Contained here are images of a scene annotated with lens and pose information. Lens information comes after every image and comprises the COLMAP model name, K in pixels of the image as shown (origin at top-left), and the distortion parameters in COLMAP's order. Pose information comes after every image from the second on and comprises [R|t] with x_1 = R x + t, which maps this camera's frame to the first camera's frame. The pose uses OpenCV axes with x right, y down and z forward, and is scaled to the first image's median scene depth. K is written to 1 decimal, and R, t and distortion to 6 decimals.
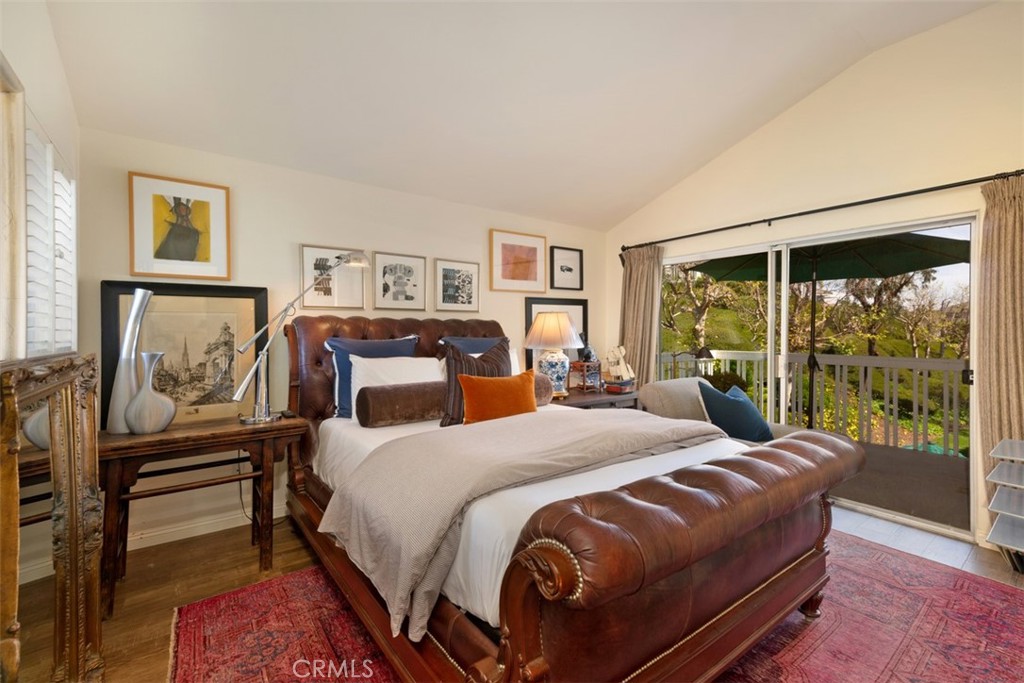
lens RADIAL K [[444.8, 0, 515.4], [0, 444.8, 337.0], [0, 0, 1]] dist [0.002800, -0.001465]
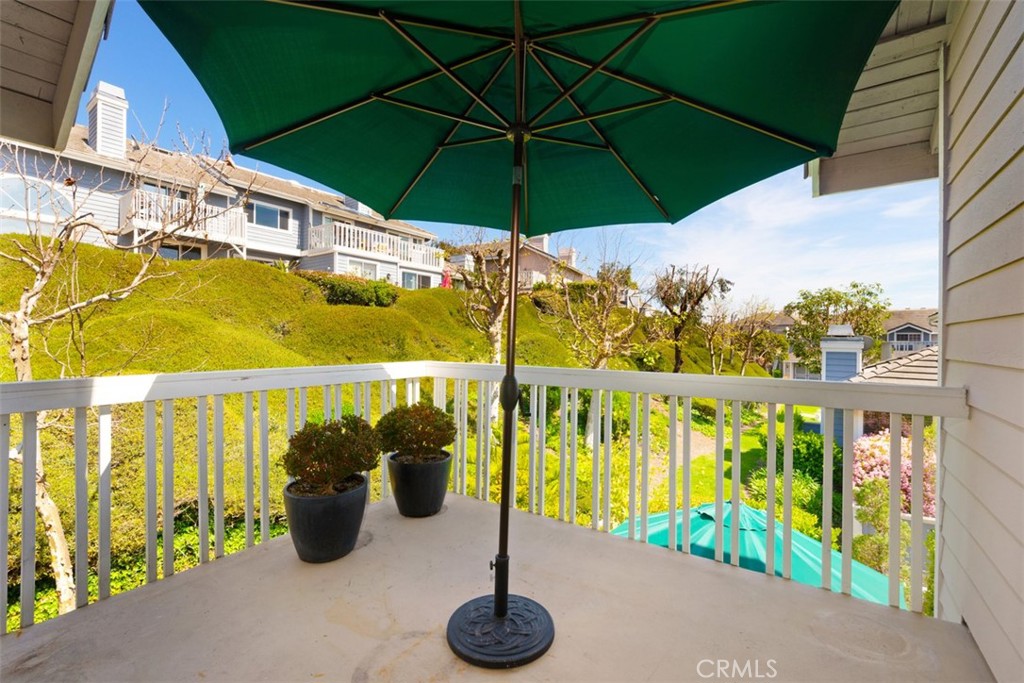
lens RADIAL K [[444.8, 0, 508.9], [0, 444.8, 345.5], [0, 0, 1]] dist [0.002800, -0.001465]
pose [[0.954070, 0.006072, 0.299523, 0.119502], [-0.006924, 0.999974, 0.001783, 0.003169], [-0.299505, -0.003775, 0.954087, 0.136190]]
